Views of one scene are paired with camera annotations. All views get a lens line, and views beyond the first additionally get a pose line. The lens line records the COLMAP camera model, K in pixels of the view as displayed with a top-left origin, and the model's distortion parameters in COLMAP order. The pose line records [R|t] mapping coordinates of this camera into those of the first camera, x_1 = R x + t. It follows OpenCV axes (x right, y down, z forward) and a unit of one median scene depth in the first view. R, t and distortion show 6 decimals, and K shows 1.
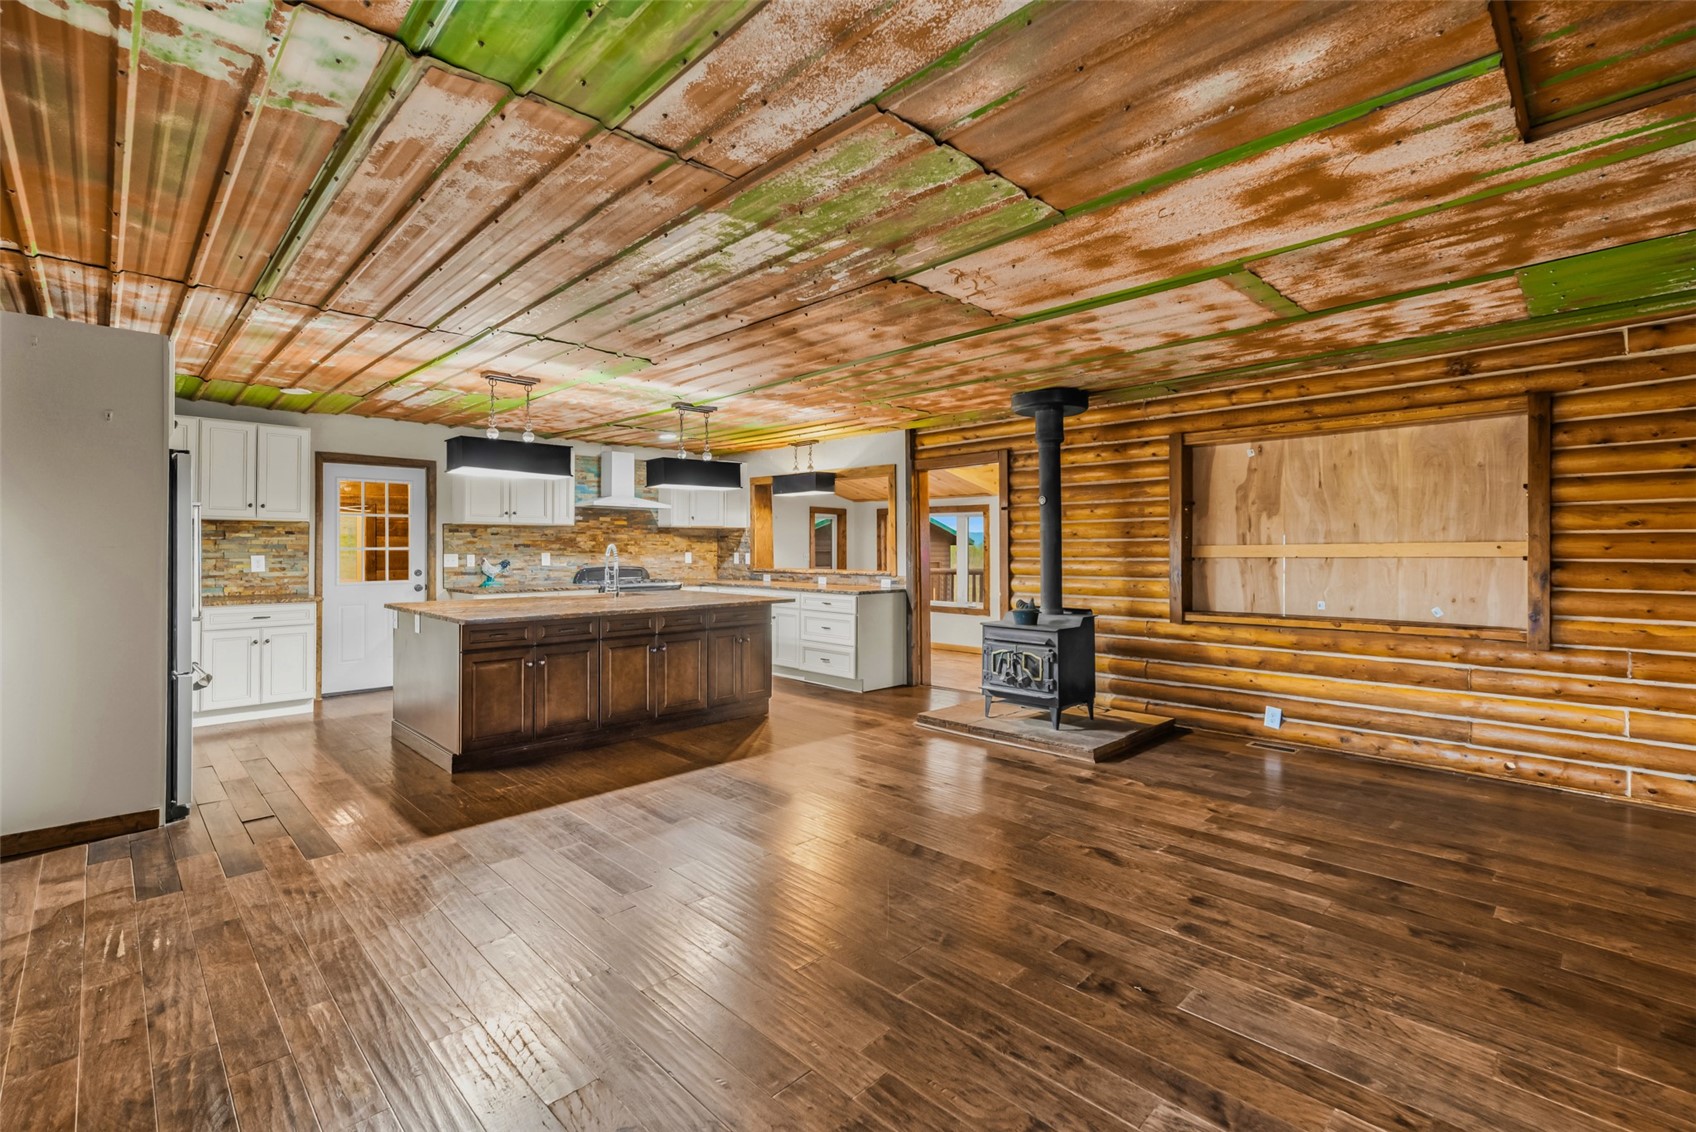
lens RADIAL K [[741.0, 0, 841.2], [0, 741.0, 540.3], [0, 0, 1]] dist [0.005091, 0.000213]
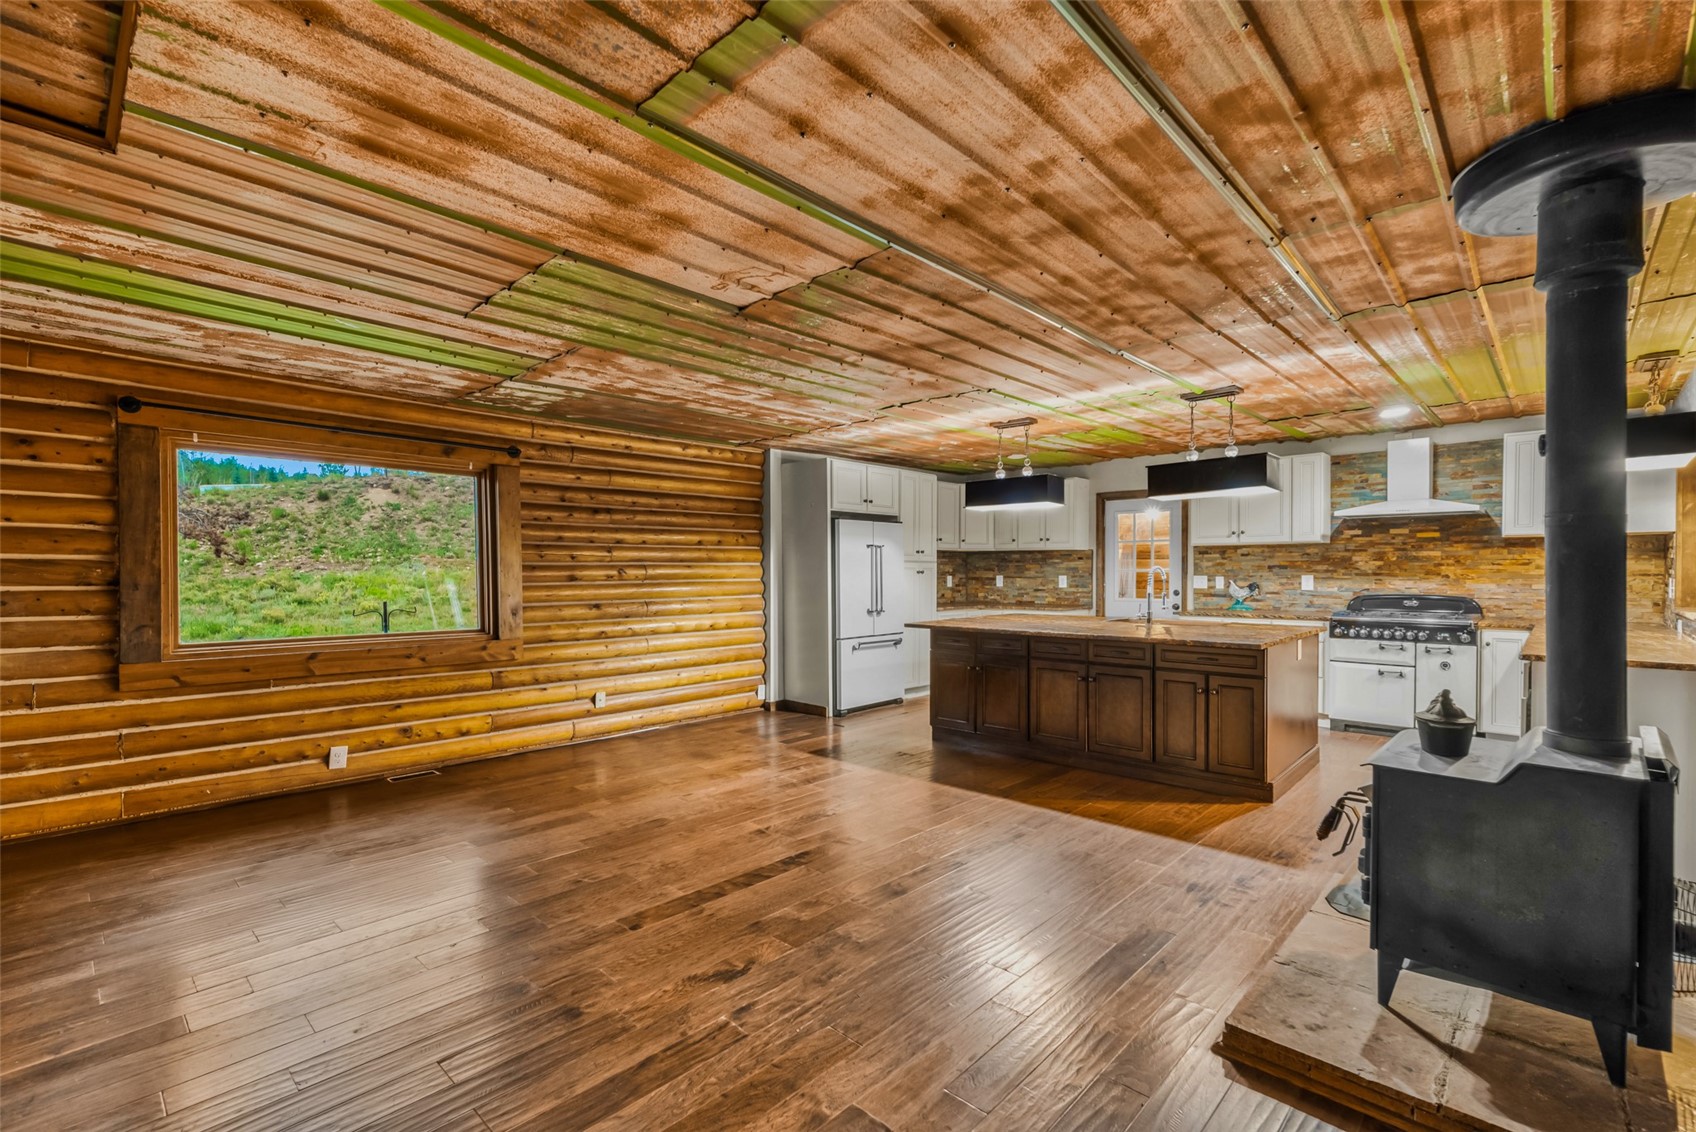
lens RADIAL K [[741.0, 0, 849.5], [0, 741.0, 575.8], [0, 0, 1]] dist [0.005091, 0.000213]
pose [[0.056058, 0.007064, -0.998403, 0.533850], [0.012359, 0.999893, 0.007769, 0.005382], [0.998351, -0.012775, 0.055965, 0.521259]]
